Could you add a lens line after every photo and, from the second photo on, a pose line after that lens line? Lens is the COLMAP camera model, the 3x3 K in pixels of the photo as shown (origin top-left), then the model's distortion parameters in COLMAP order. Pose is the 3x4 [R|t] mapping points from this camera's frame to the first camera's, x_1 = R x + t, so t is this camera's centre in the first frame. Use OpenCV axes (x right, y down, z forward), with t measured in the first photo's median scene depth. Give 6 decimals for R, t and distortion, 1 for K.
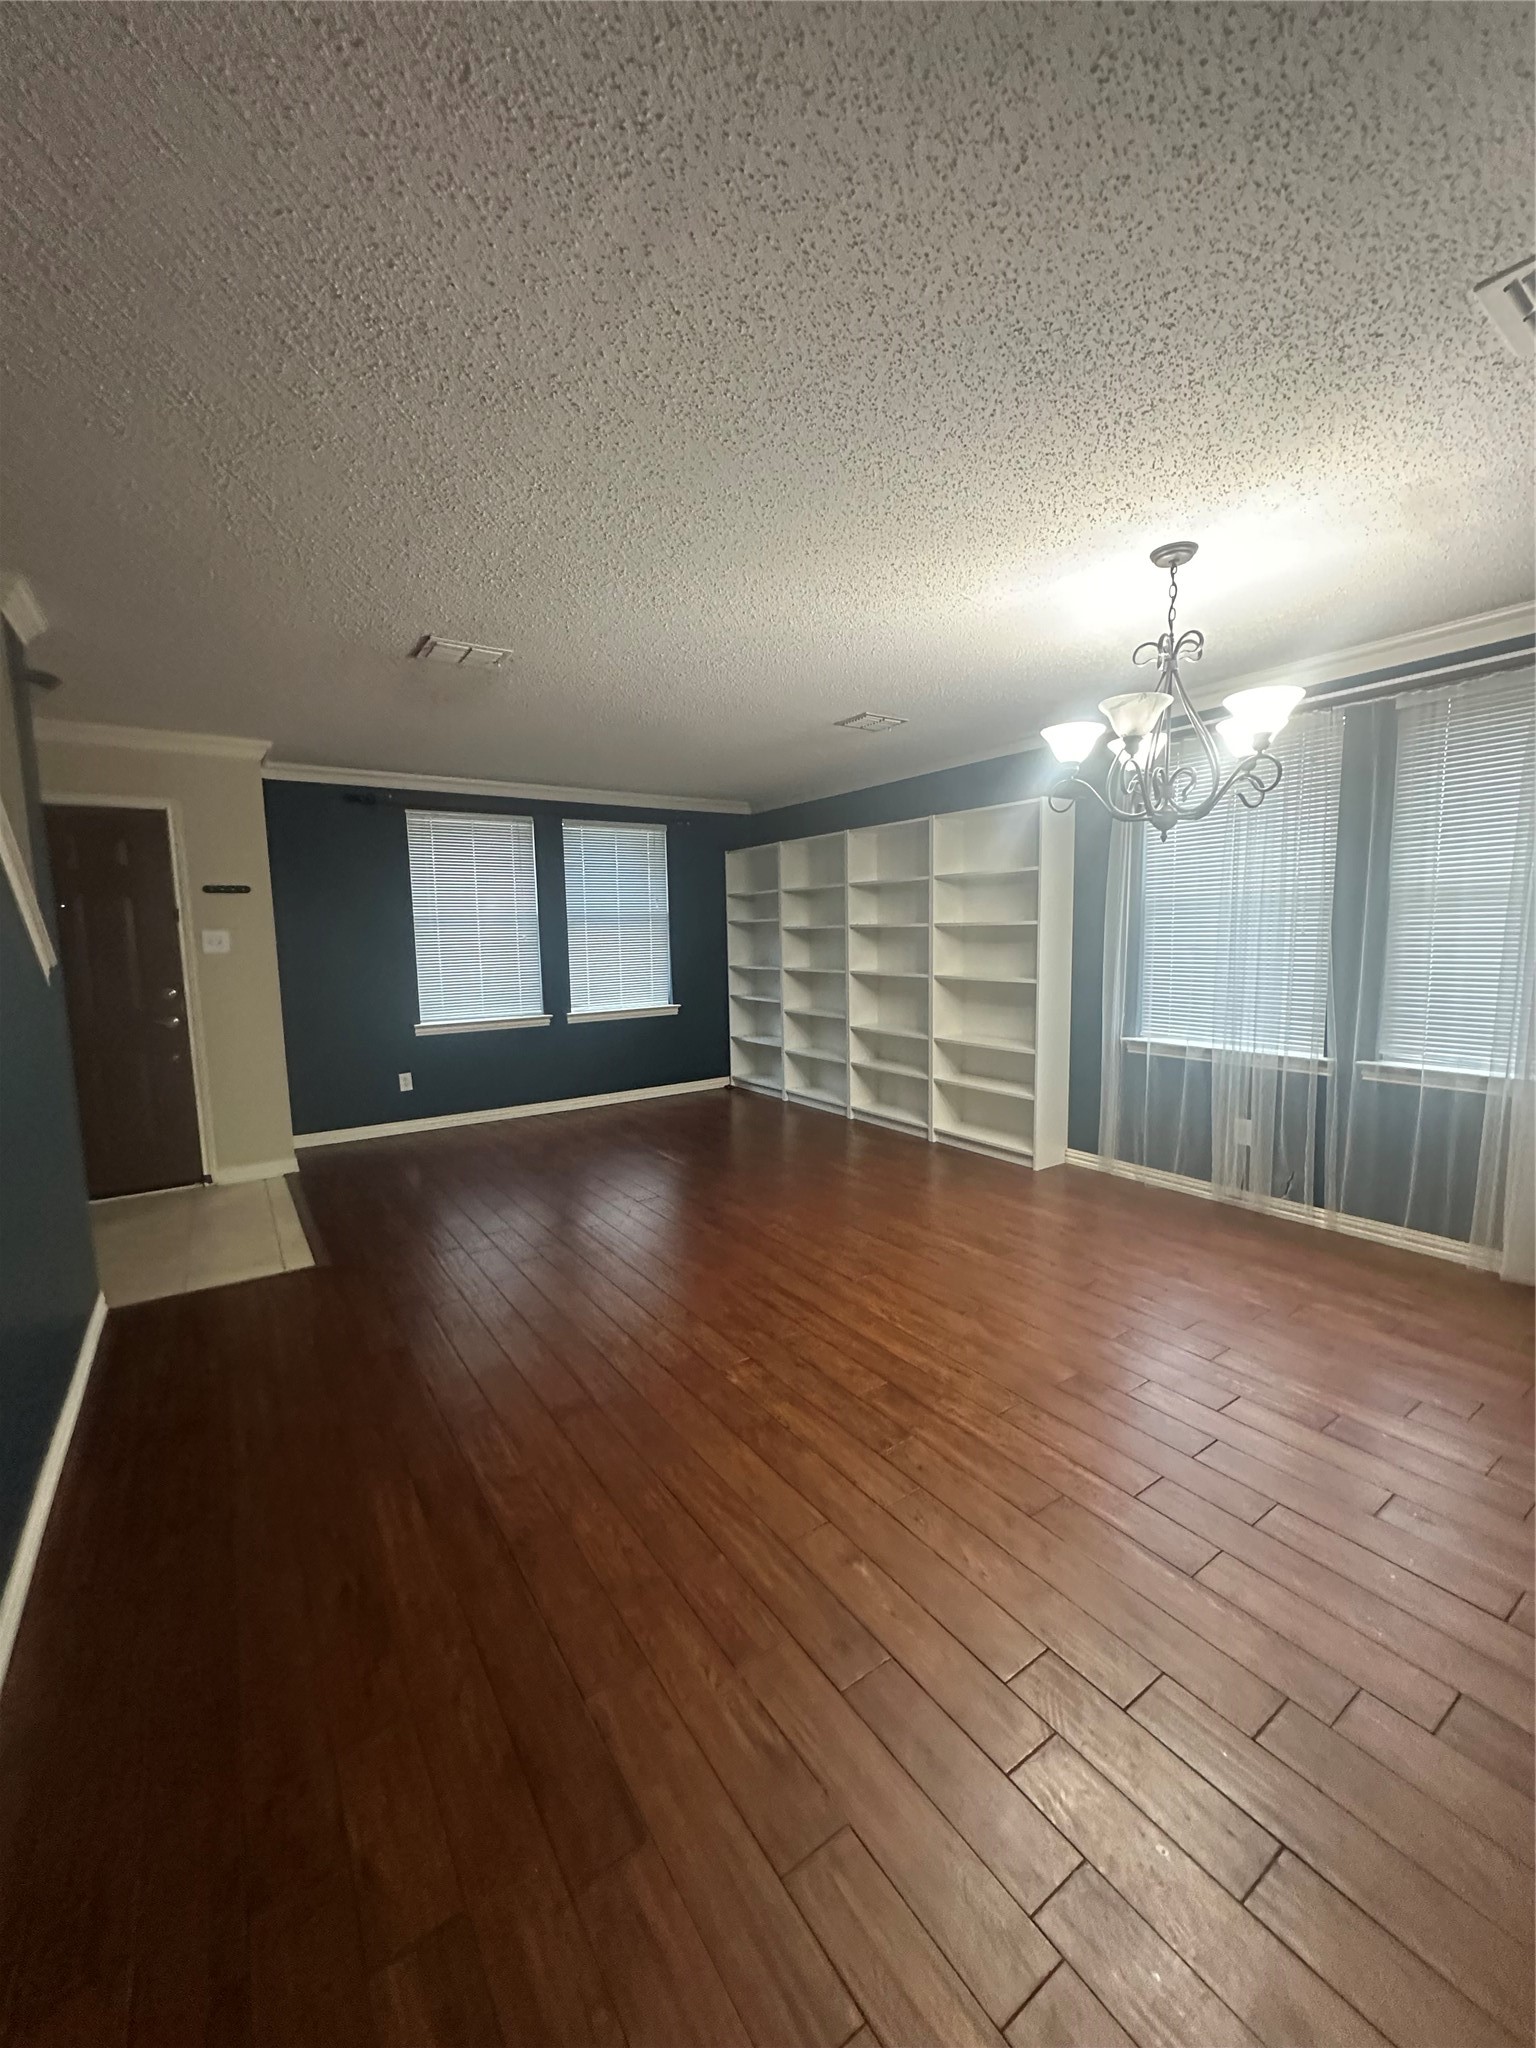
lens RADIAL K [[817.6, 0, 798.8], [0, 817.6, 1032.5], [0, 0, 1]] dist [-0.033625, 0.000000]
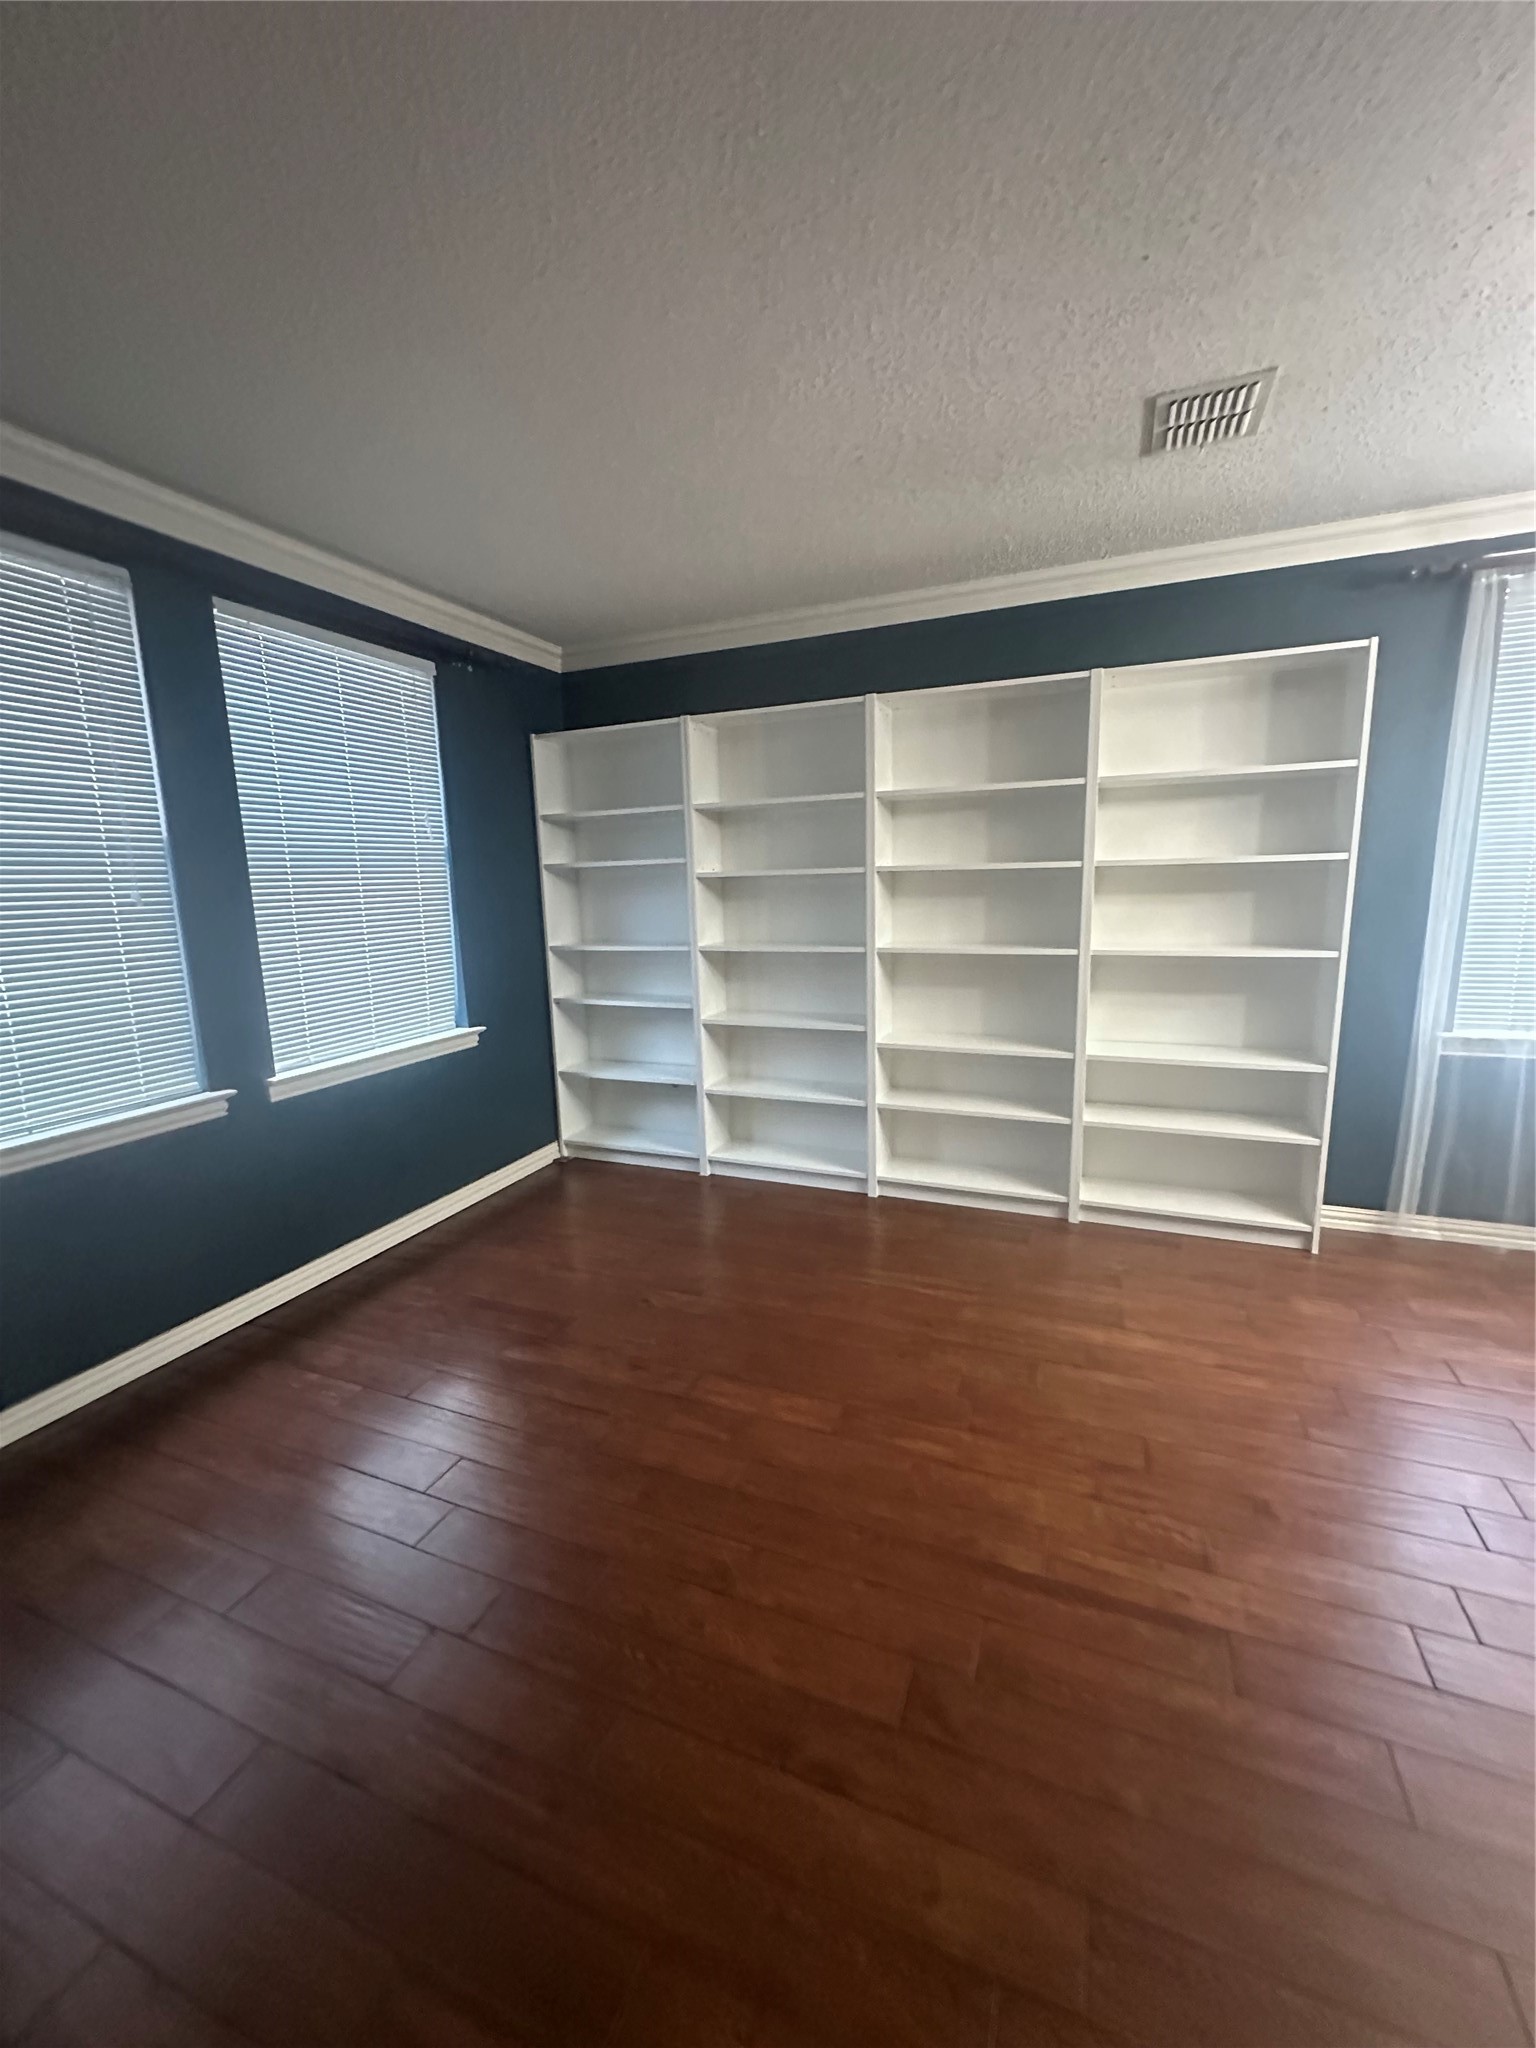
lens RADIAL K [[817.6, 0, 798.8], [0, 817.6, 1032.5], [0, 0, 1]] dist [-0.033625, 0.000000]
pose [[0.838233, -0.087712, 0.538212, -0.263442], [0.065625, 0.996032, 0.060116, -0.048107], [-0.541349, -0.015071, 0.840663, 0.476671]]
